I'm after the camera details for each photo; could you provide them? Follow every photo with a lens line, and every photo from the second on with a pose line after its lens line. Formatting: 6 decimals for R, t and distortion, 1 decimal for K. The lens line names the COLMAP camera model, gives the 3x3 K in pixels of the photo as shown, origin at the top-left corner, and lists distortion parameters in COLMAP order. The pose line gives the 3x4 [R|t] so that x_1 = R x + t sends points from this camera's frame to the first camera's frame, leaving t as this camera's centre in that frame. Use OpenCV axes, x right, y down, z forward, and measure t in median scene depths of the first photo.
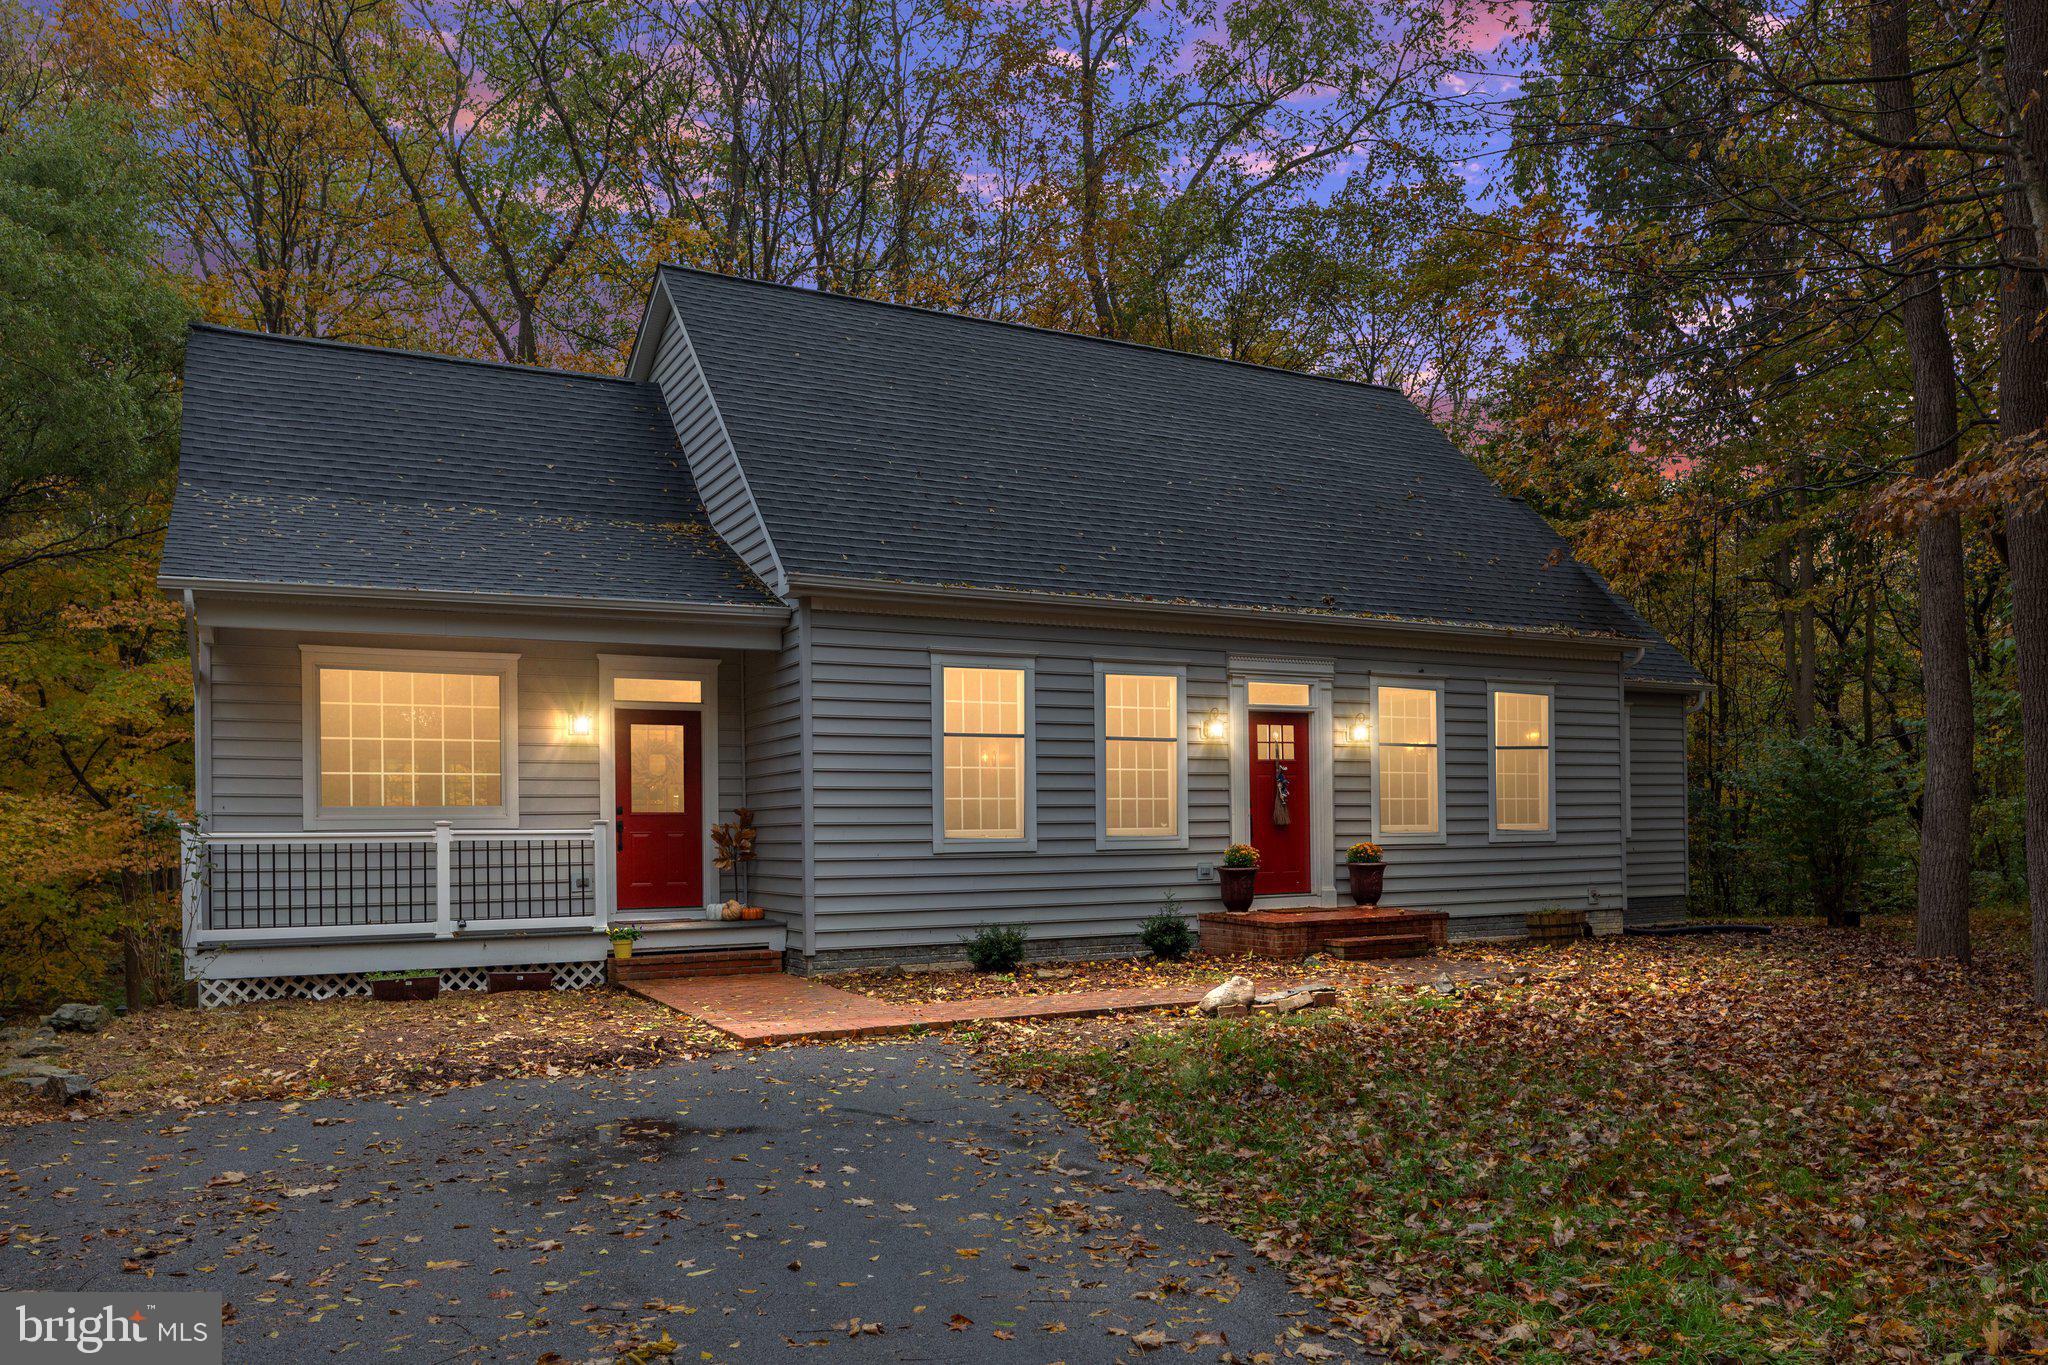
lens RADIAL K [[1405.7, 0, 1022.7], [0, 1405.7, 656.3], [0, 0, 1]] dist [-0.010518, 0.000071]
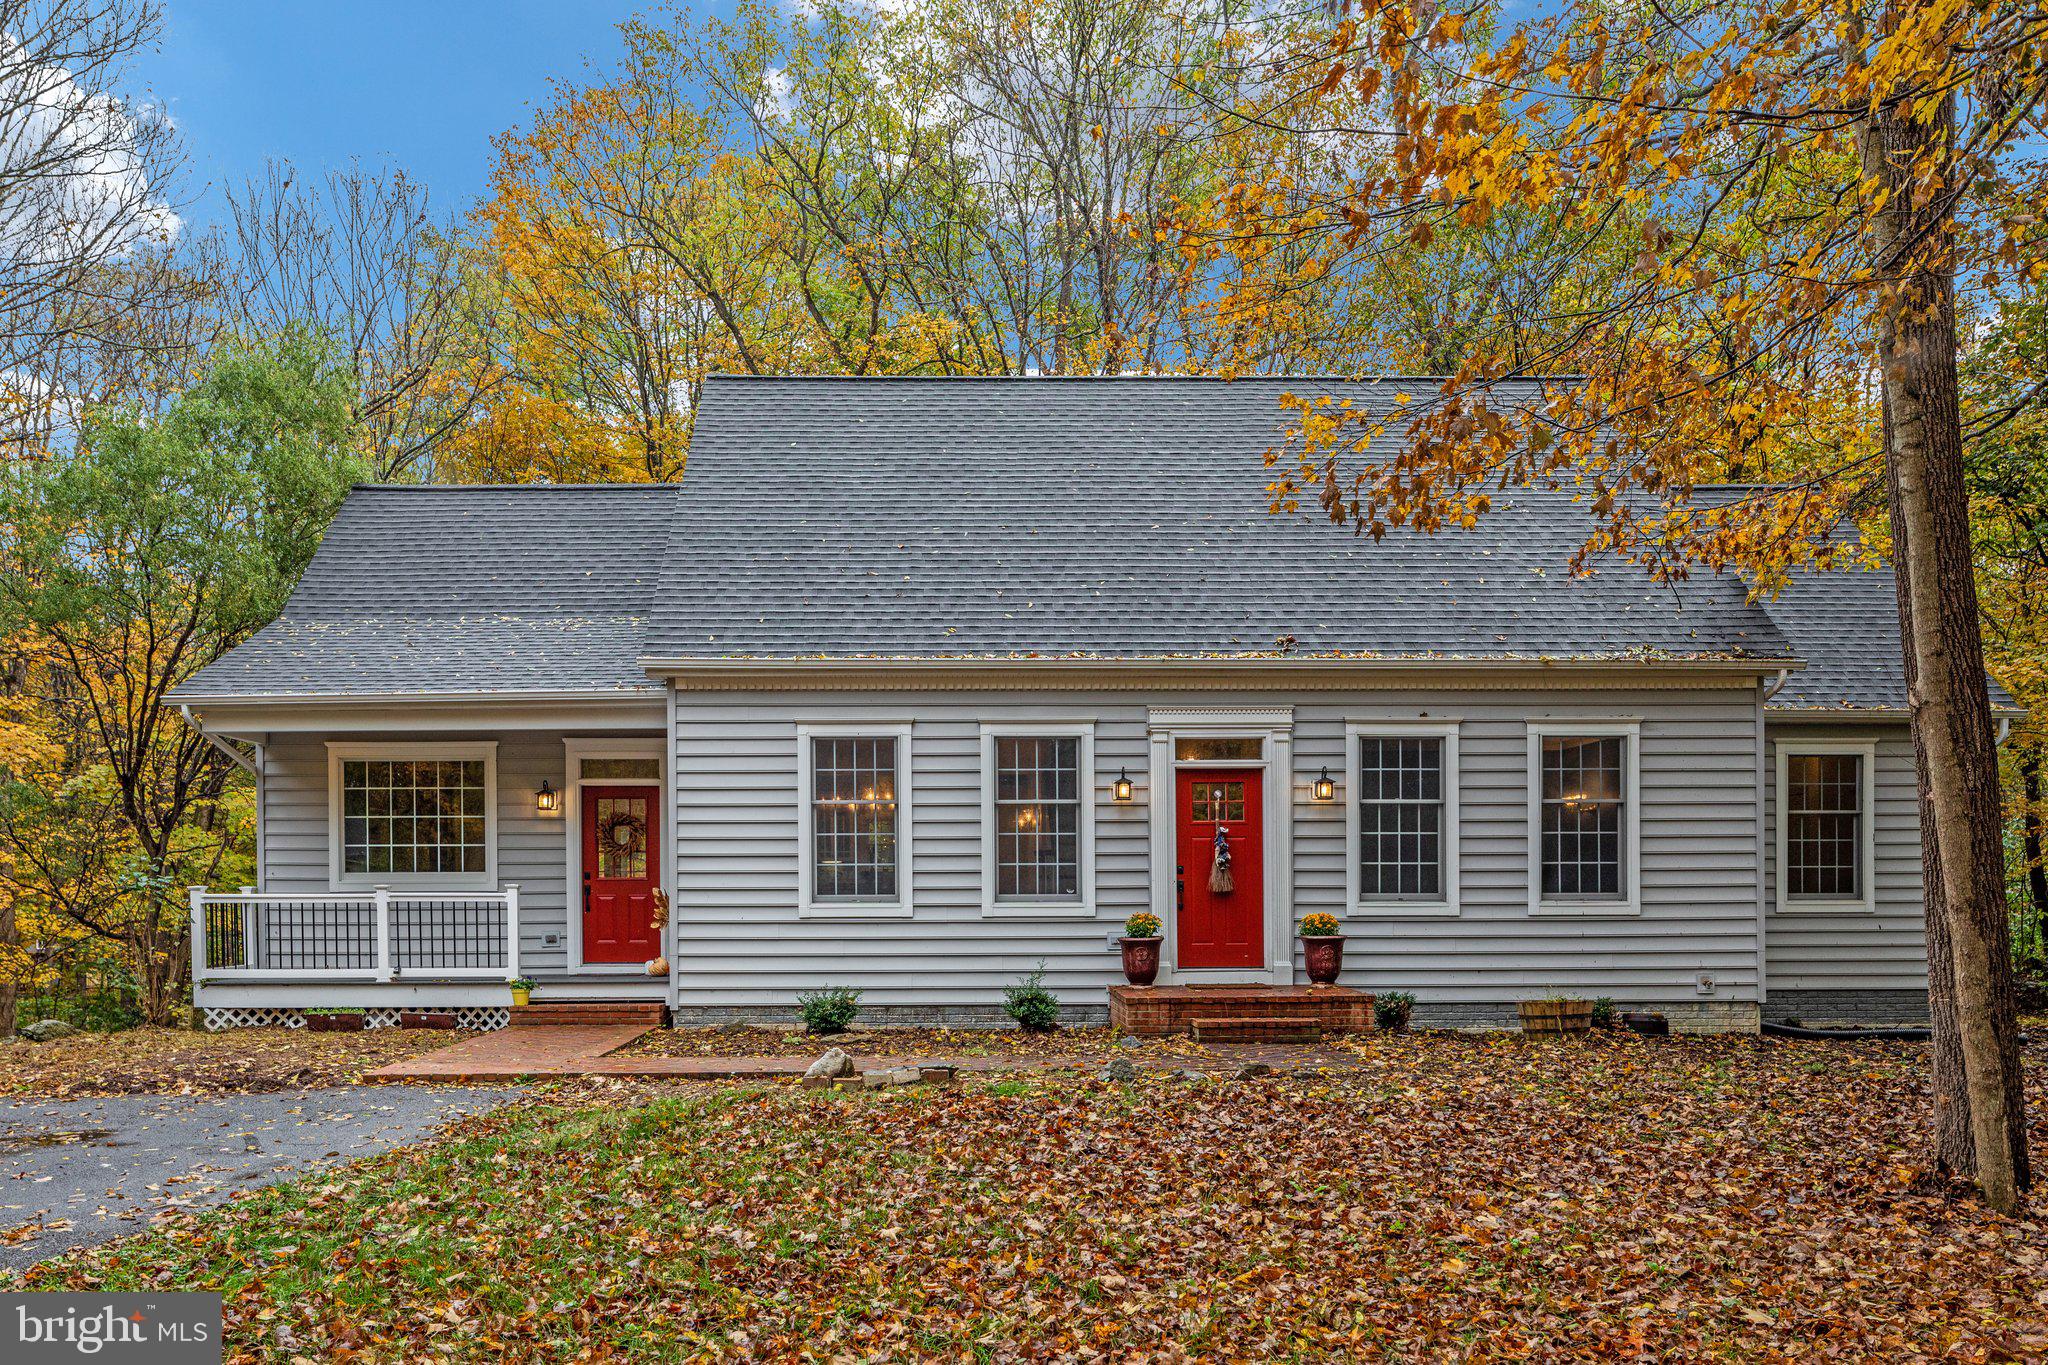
lens RADIAL K [[1429.2, 0, 1023.1], [0, 1429.2, 743.0], [0, 0, 1]] dist [0.002686, -0.000300]
pose [[0.893527, -0.039768, -0.447244, 0.605948], [0.048710, 0.998777, 0.008506, 0.011644], [0.446359, -0.029385, 0.894372, 0.146740]]
